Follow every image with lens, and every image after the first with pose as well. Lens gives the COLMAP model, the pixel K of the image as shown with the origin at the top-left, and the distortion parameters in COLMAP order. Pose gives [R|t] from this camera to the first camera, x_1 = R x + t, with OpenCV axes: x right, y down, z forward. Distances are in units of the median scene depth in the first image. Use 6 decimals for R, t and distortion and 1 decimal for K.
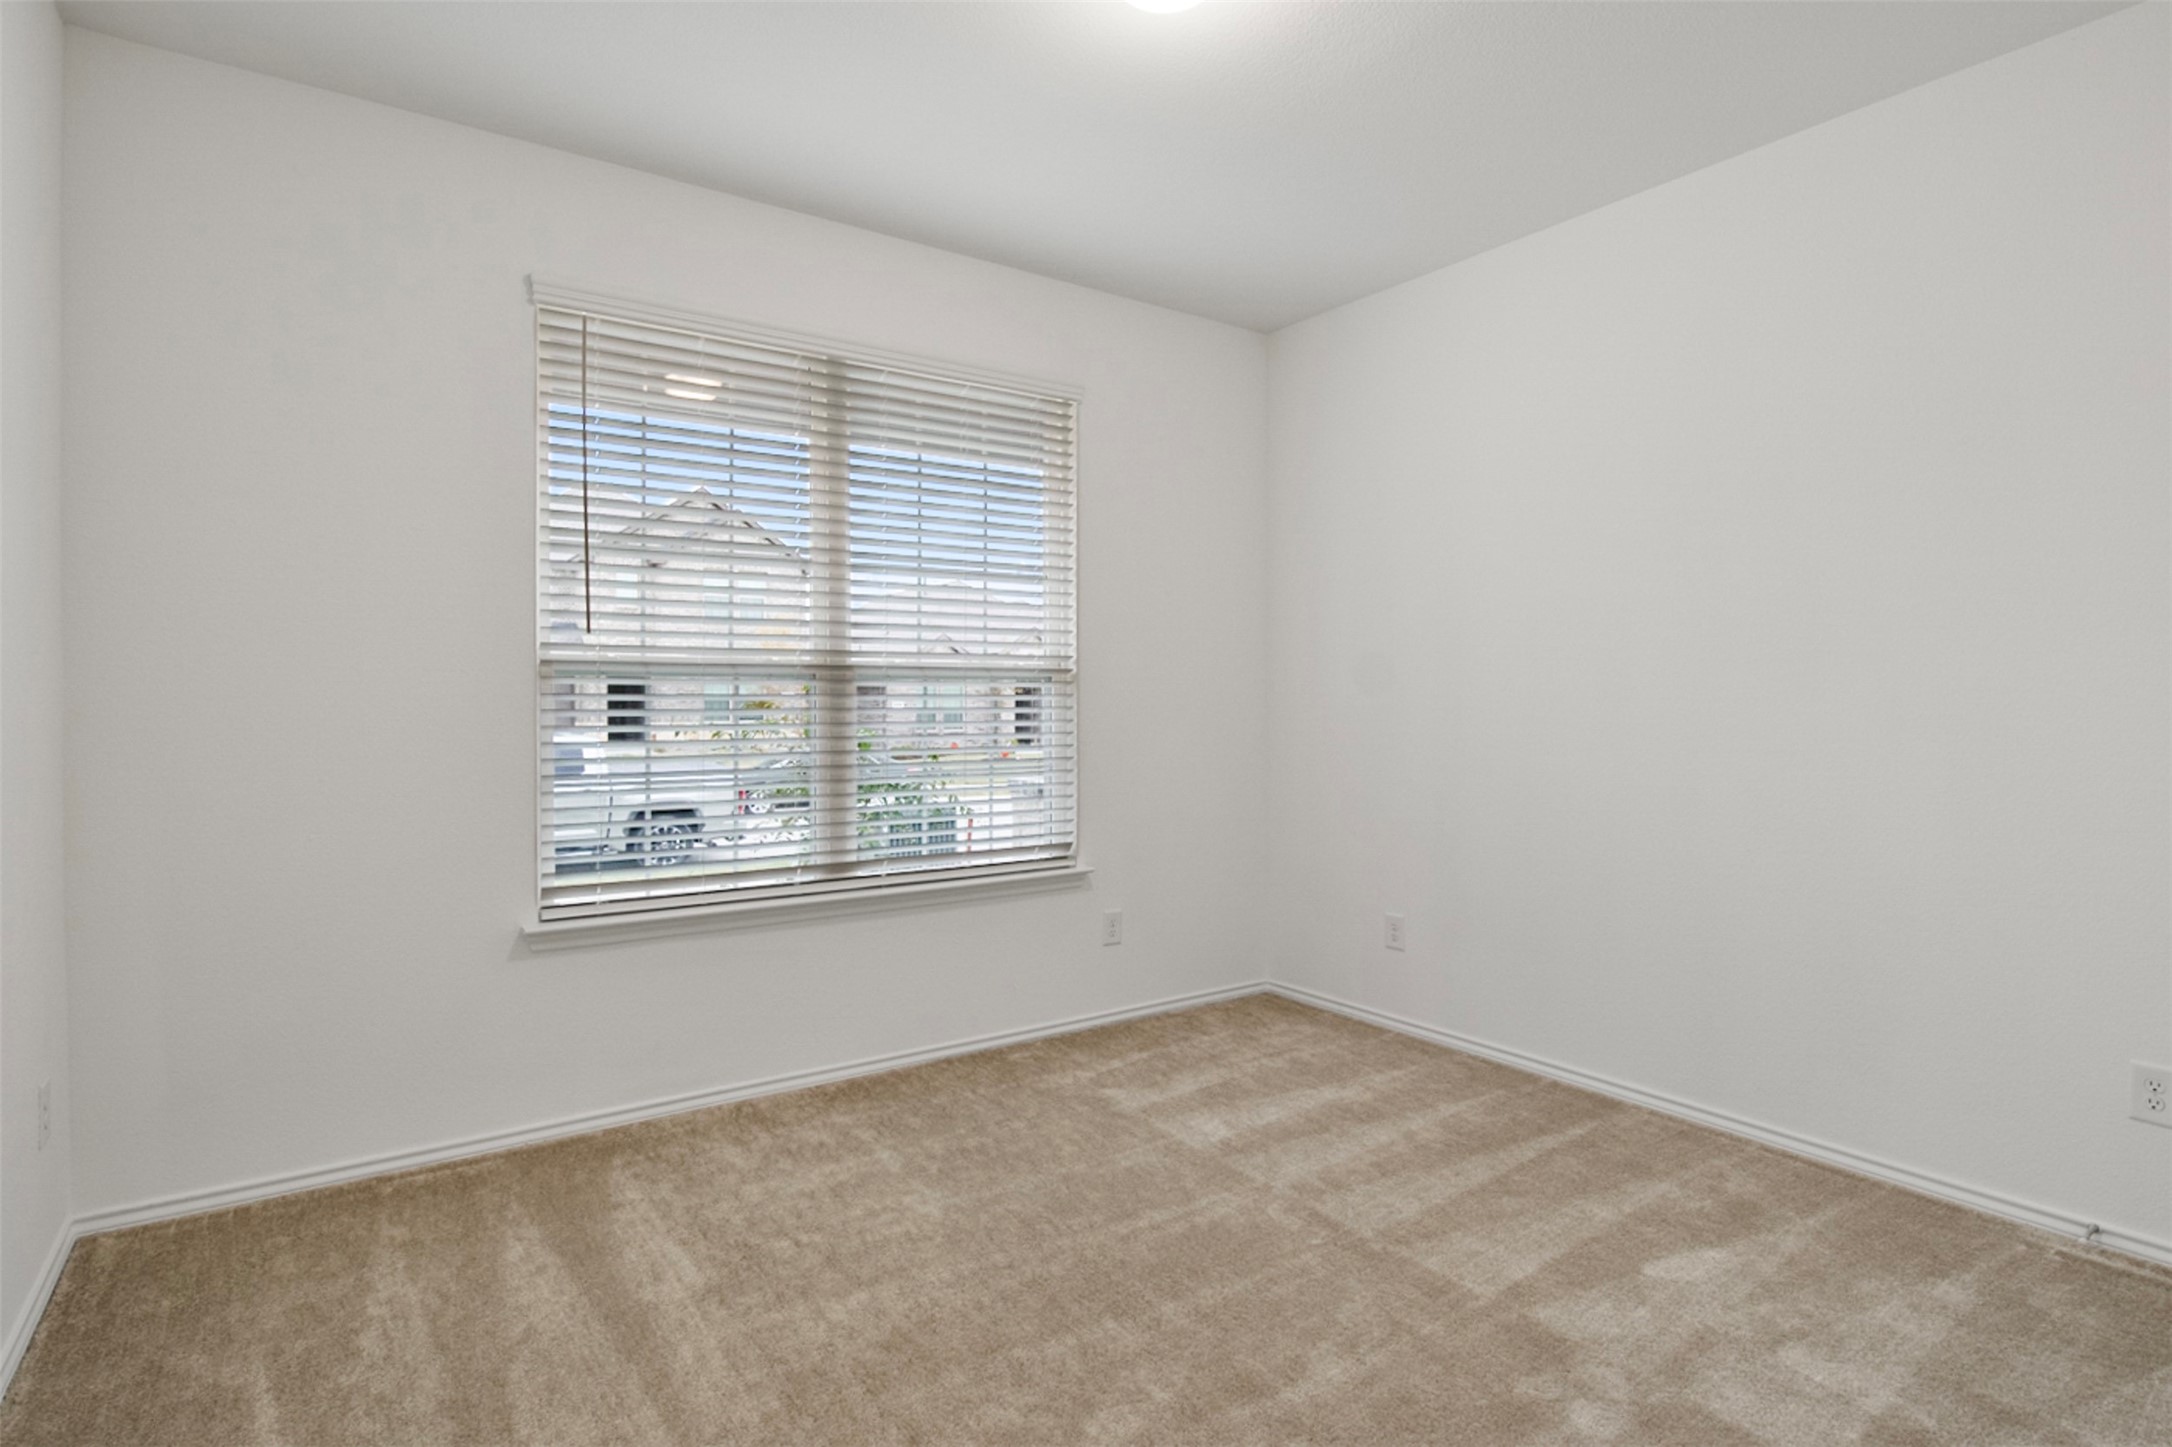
lens RADIAL K [[1083.9, 0, 1078.4], [0, 1083.9, 713.5], [0, 0, 1]] dist [0.001455, -0.000666]
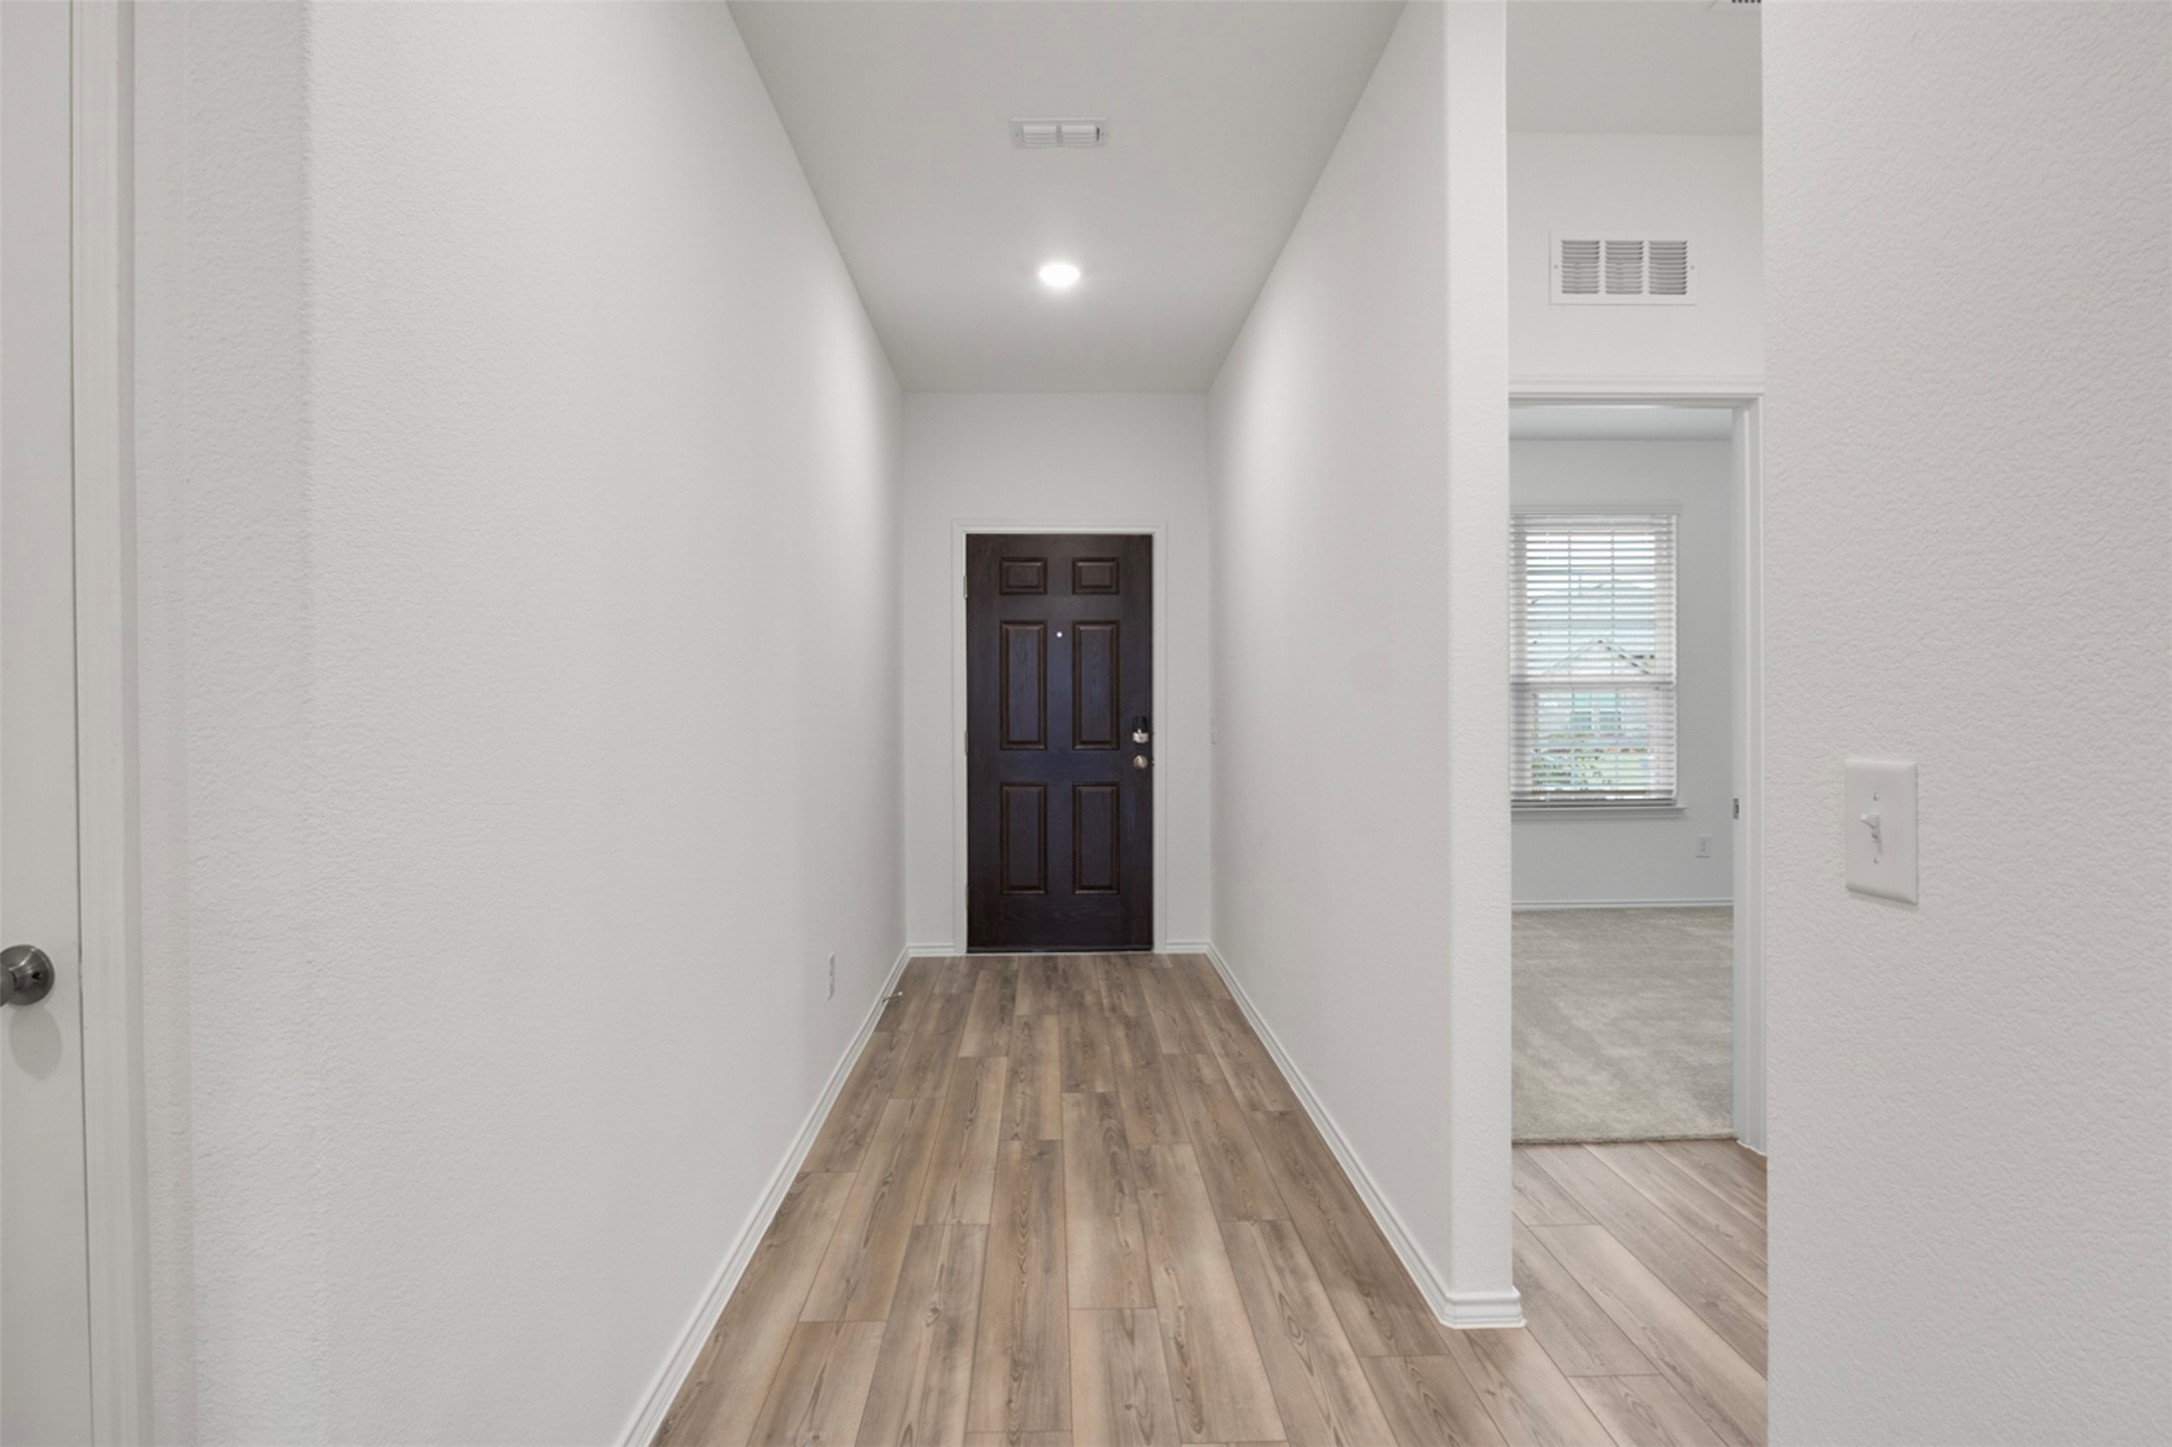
lens RADIAL K [[1083.9, 0, 1071.1], [0, 1083.9, 717.9], [0, 0, 1]] dist [0.001455, -0.000666]
pose [[0.835806, 0.001947, -0.549021, 0.139644], [-0.002005, 0.999998, 0.000495, 0.014343], [0.549021, 0.000687, 0.835808, -0.892604]]
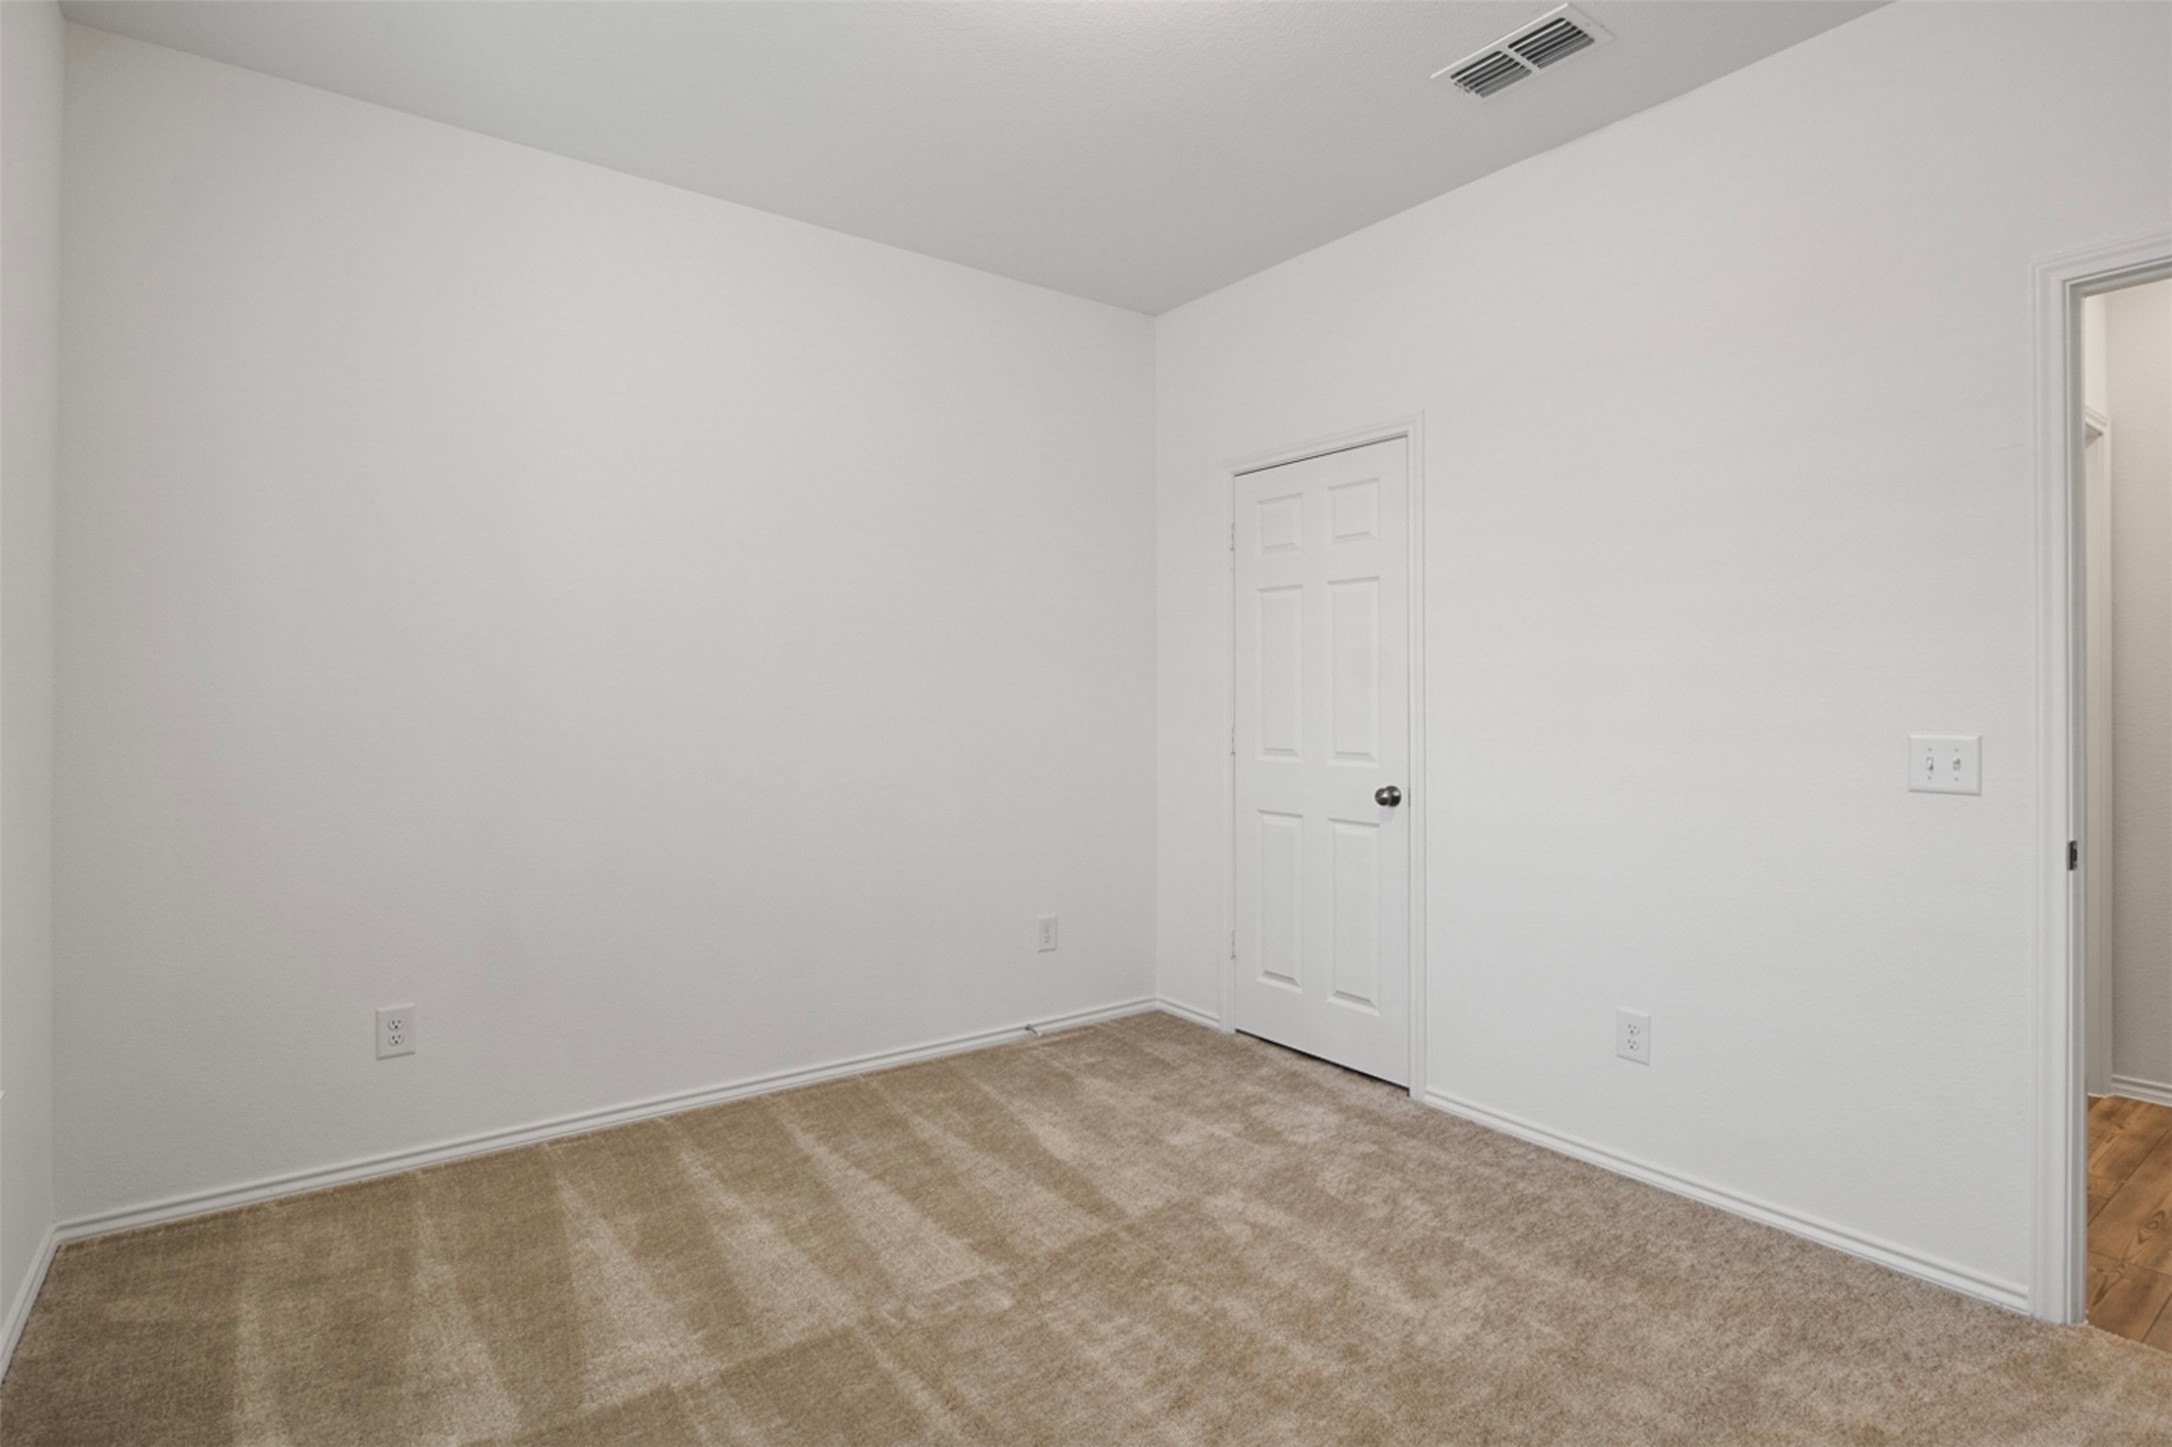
lens RADIAL K [[1083.9, 0, 1086.9], [0, 1083.9, 700.4], [0, 0, 1]] dist [0.001455, -0.000666]
pose [[-0.024417, -0.001158, 0.999701, -0.446542], [0.004298, 0.999990, 0.001263, -0.013266], [-0.999693, 0.004328, -0.024411, 0.602759]]
